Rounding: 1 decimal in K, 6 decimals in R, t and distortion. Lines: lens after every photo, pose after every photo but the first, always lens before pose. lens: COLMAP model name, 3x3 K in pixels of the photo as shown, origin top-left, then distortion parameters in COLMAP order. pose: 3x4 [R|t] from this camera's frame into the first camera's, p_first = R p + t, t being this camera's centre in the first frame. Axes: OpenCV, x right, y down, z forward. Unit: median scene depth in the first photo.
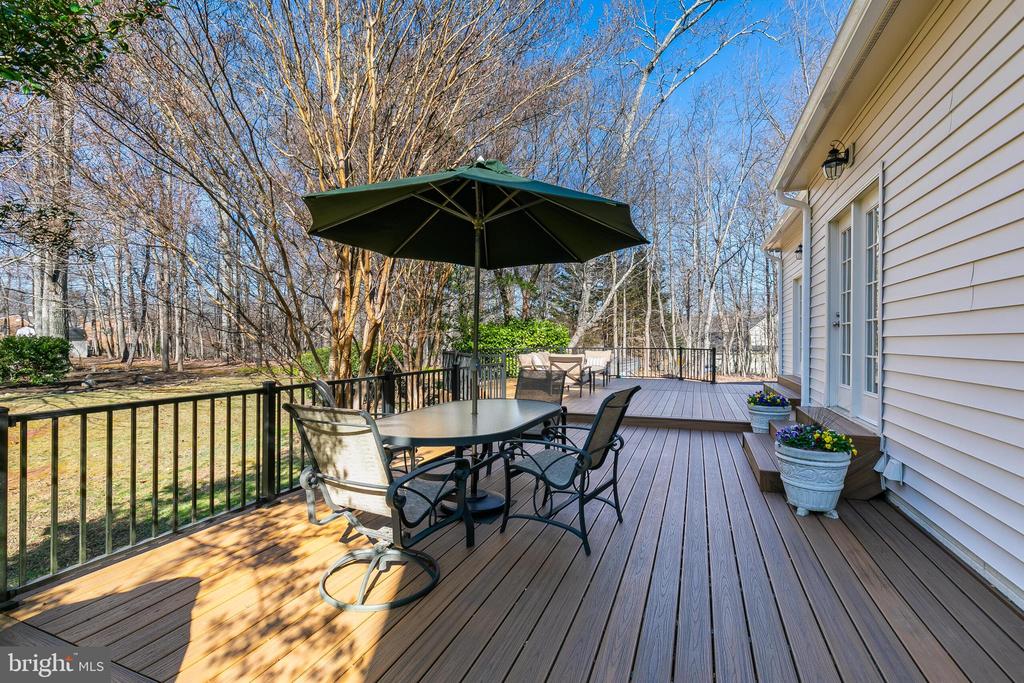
lens RADIAL K [[457.1, 0, 512.0], [0, 457.1, 341.5], [0, 0, 1]] dist [0.002561, 0.000202]
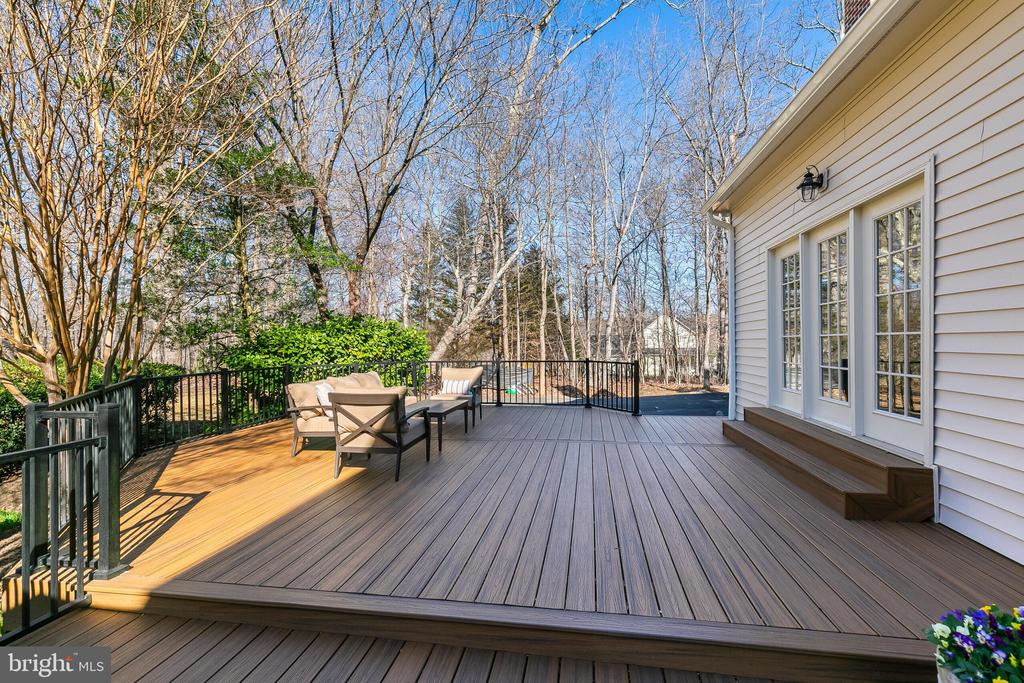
lens RADIAL K [[457.1, 0, 512.0], [0, 457.1, 341.5], [0, 0, 1]] dist [0.002561, 0.000202]
pose [[0.976493, -0.007565, 0.215418, 0.059967], [0.009242, 0.999934, -0.006777, -0.005210], [-0.215353, 0.008609, 0.976498, 0.189806]]
